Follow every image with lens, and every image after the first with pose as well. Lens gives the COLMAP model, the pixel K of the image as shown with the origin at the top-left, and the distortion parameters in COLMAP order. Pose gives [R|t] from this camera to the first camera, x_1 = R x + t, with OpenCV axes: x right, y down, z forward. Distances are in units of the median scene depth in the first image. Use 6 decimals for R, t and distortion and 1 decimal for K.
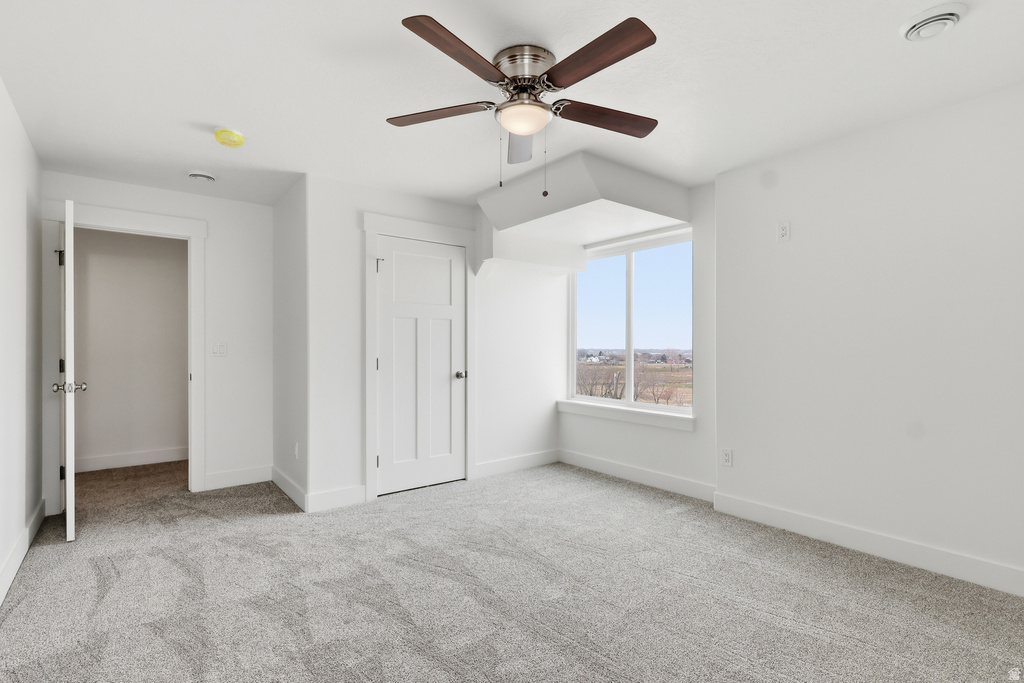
lens RADIAL K [[477.6, 0, 512.0], [0, 477.6, 341.5], [0, 0, 1]] dist [0.000694, -0.000359]
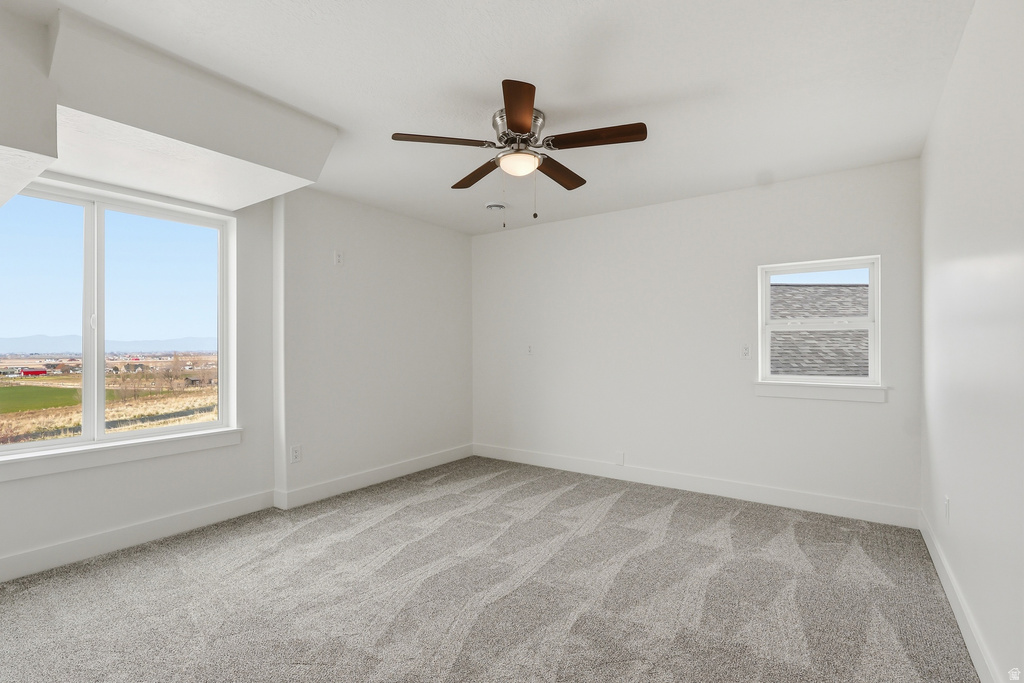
lens RADIAL K [[477.6, 0, 512.0], [0, 477.6, 341.5], [0, 0, 1]] dist [0.000694, -0.000359]
pose [[-0.270315, 0.005168, 0.962758, -0.607126], [-0.006987, 0.999949, -0.007330, -0.002028], [-0.962747, -0.008709, -0.270265, 0.715269]]
